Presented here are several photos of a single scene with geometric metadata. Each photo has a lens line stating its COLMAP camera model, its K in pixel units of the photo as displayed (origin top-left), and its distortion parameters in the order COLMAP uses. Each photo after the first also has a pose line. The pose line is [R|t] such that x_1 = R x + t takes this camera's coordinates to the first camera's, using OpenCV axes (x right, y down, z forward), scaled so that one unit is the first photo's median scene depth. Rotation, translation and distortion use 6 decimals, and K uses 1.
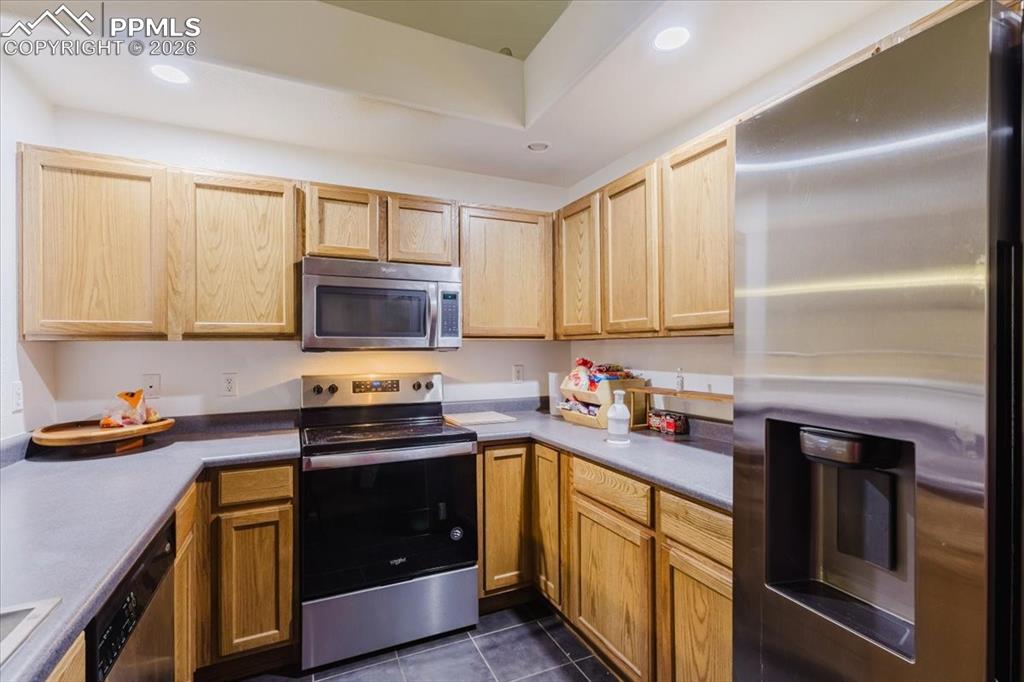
lens RADIAL K [[471.4, 0, 511.2], [0, 471.4, 341.1], [0, 0, 1]] dist [0.001815, 0.003067]
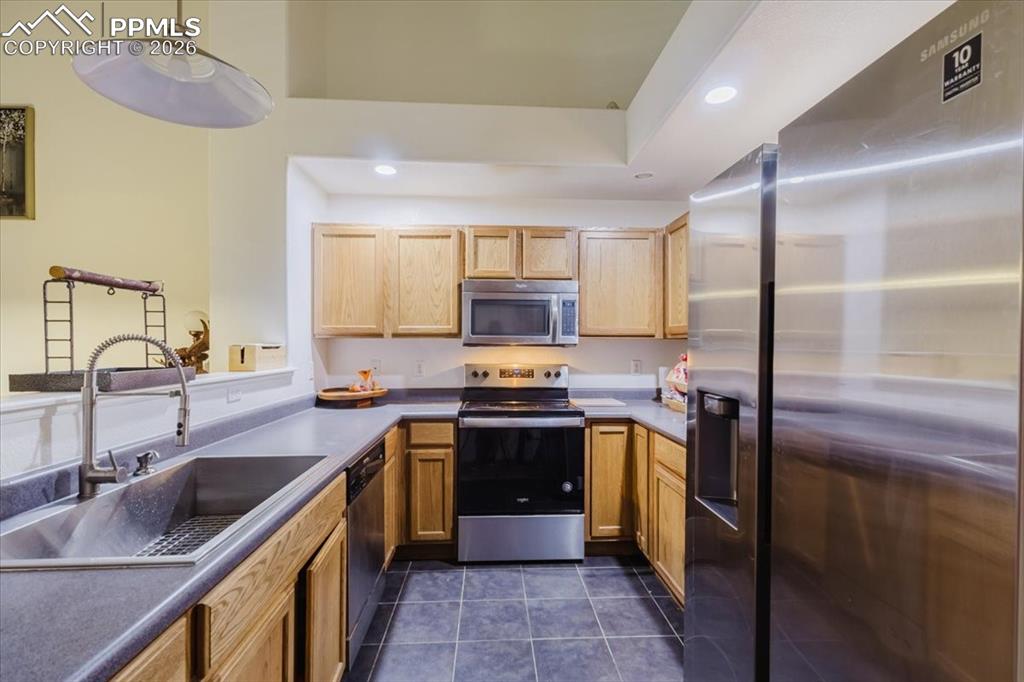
lens RADIAL K [[471.4, 0, 512.7], [0, 471.4, 340.8], [0, 0, 1]] dist [0.001815, 0.003067]
pose [[0.929249, 0.005047, -0.369418, 0.217416], [-0.003909, 0.999985, 0.003827, 0.000206], [0.369432, -0.002112, 0.929255, -0.258756]]
